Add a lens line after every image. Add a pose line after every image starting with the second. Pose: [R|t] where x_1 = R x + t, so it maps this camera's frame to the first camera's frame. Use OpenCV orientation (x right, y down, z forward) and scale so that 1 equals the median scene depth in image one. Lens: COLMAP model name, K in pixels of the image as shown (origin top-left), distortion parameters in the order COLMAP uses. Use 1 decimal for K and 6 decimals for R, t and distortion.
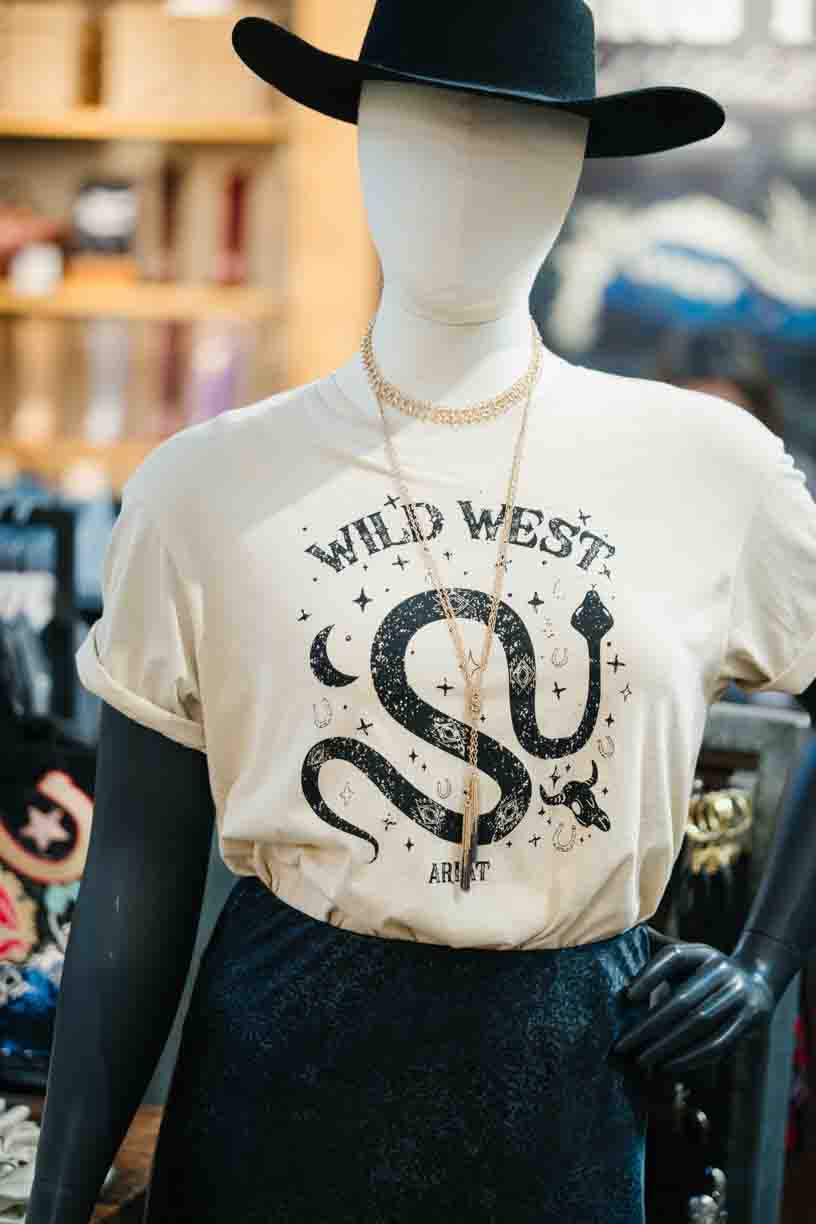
lens RADIAL K [[3691.6, 0, 408.3], [0, 3691.6, 610.3], [0, 0, 1]] dist [0.229559, 0.000000]
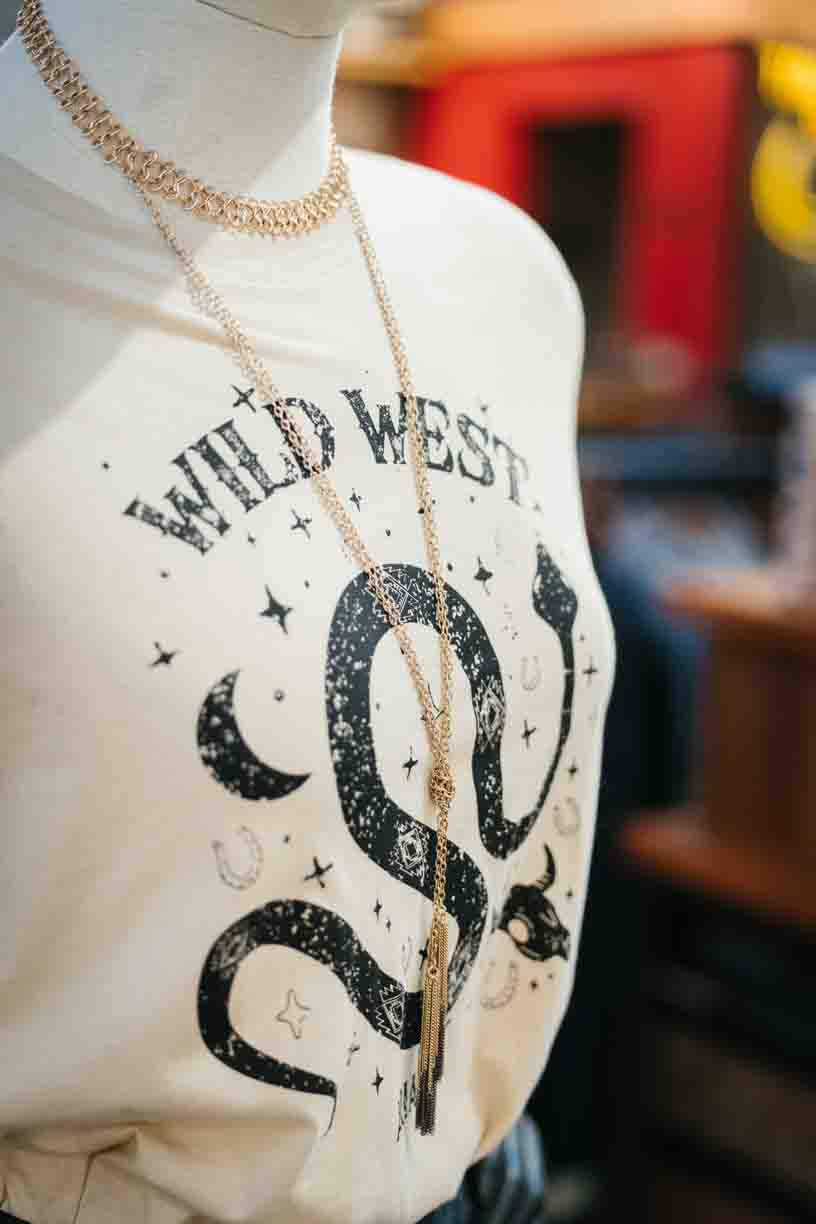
lens RADIAL K [[2468.3, 0, 407.4], [0, 2468.3, 615.7], [0, 0, 1]] dist [0.016012, 0.000000]
pose [[0.663670, -0.114964, 0.739139, -0.238968], [0.016991, 0.990181, 0.138755, -0.046495], [-0.747833, -0.079529, 0.659106, 0.774157]]
